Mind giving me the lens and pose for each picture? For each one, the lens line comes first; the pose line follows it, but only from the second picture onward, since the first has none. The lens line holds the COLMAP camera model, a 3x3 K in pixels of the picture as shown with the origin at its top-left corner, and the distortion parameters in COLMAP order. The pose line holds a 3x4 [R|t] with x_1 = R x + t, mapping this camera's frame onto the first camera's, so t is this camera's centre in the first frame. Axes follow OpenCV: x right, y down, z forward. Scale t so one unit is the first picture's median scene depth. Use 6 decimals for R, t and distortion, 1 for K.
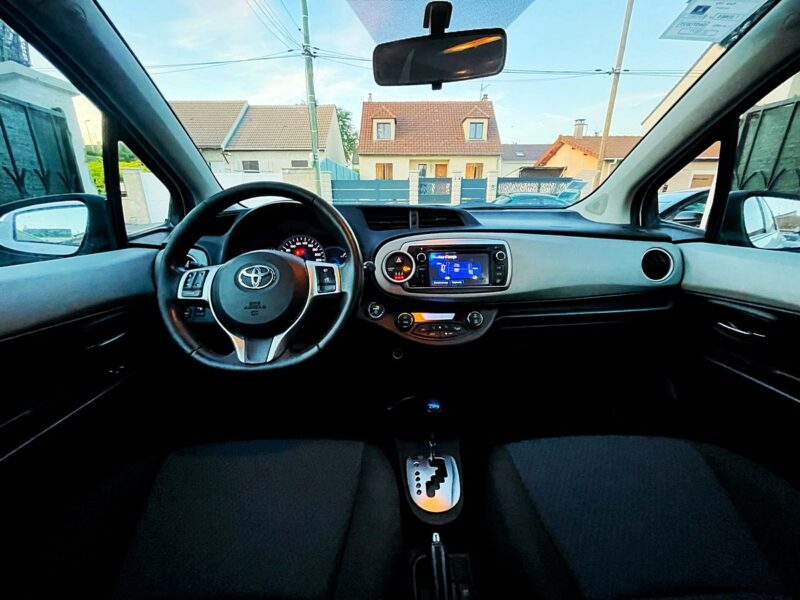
lens RADIAL K [[321.2, 0, 397.8], [0, 321.2, 297.2], [0, 0, 1]] dist [-0.008411, 0.000077]
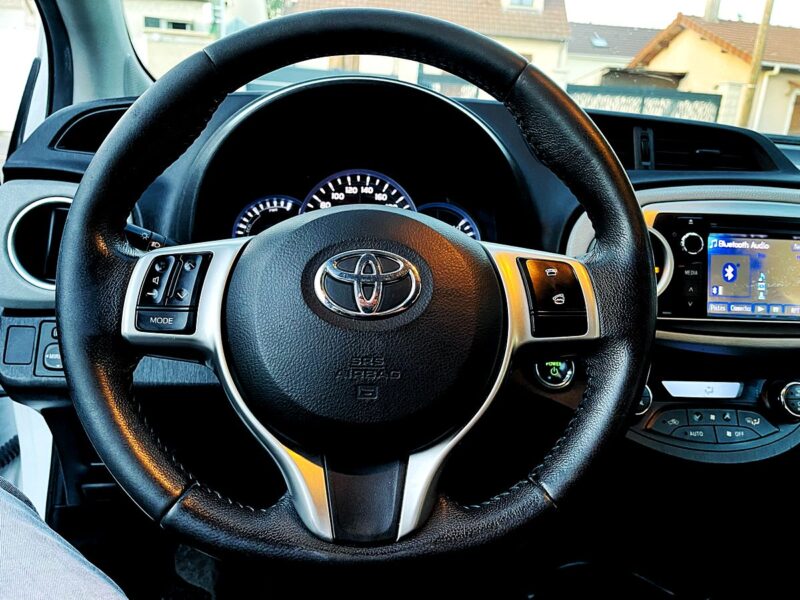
lens RADIAL K [[600.2, 0, 395.9], [0, 600.2, 298.7], [0, 0, 1]] dist [0.116294, -0.155086]
pose [[0.996042, 0.050283, 0.073294, -0.301921], [-0.050255, 0.998734, -0.002224, -0.030688], [-0.073313, -0.001468, 0.997308, 0.234318]]
